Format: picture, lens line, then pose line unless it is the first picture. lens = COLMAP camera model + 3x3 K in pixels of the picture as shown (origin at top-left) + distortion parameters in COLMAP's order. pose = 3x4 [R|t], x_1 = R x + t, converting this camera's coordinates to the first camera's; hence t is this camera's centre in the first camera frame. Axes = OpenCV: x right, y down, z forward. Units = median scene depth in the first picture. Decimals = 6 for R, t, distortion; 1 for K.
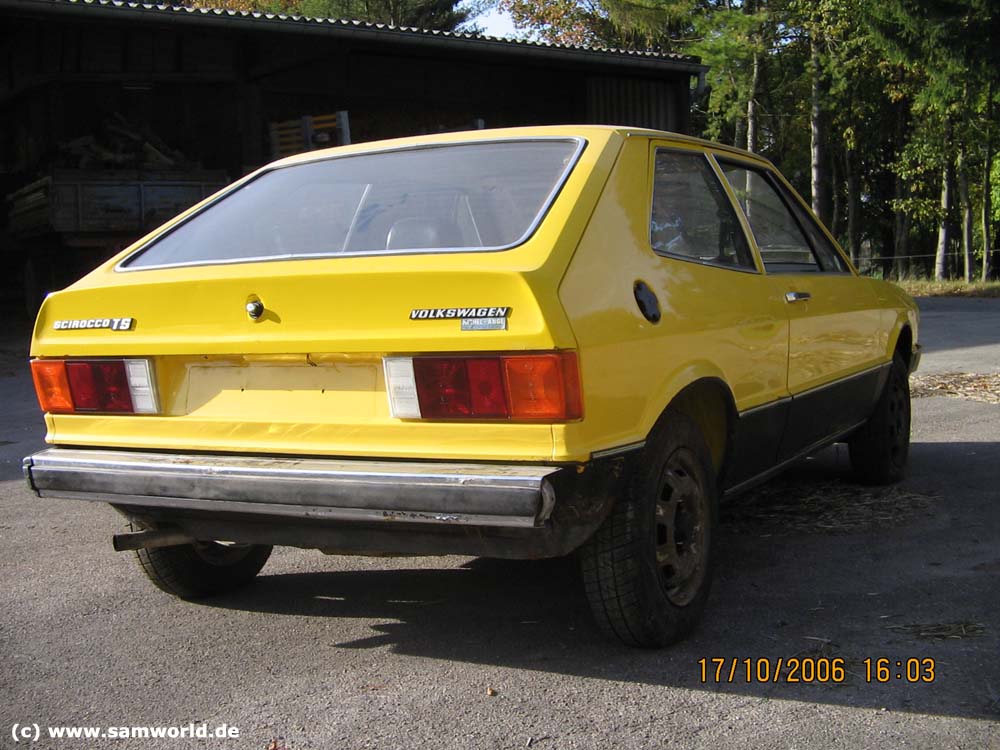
lens RADIAL K [[1334.5, 0, 500.0], [0, 1334.5, 375.0], [0, 0, 1]] dist [-0.198550, 0.282383]
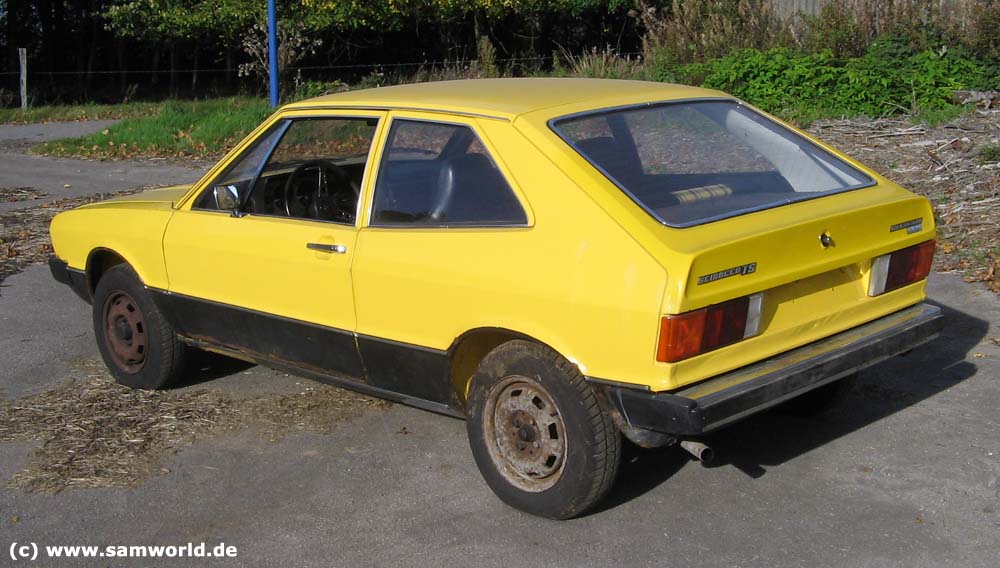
lens RADIAL K [[1436.5, 0, 500.0], [0, 1436.5, 284.0], [0, 0, 1]] dist [-0.276366, -0.018459]
pose [[0.294780, -0.162051, 0.941724, -1.708235], [0.090182, 0.985835, 0.141412, -0.247098], [-0.951300, 0.043241, 0.305219, 0.874267]]
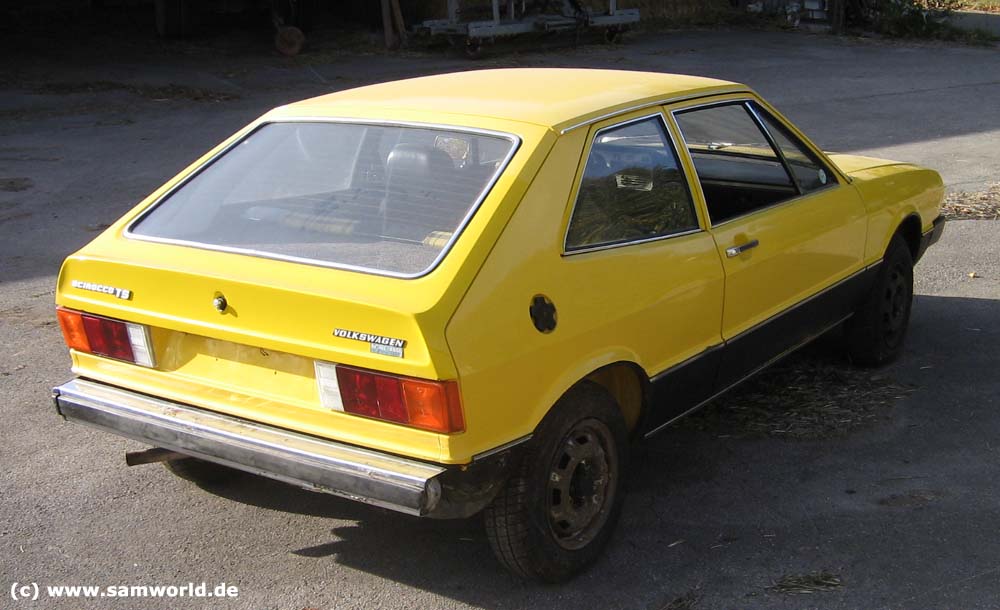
lens RADIAL K [[1399.4, 0, 500.0], [0, 1399.4, 305.0], [0, 0, 1]] dist [-0.118322, -0.020862]
pose [[0.991636, 0.047010, -0.120201, 0.220935], [-0.024056, 0.982308, 0.185719, -0.290691], [0.126805, -0.181274, 0.975223, -0.206936]]
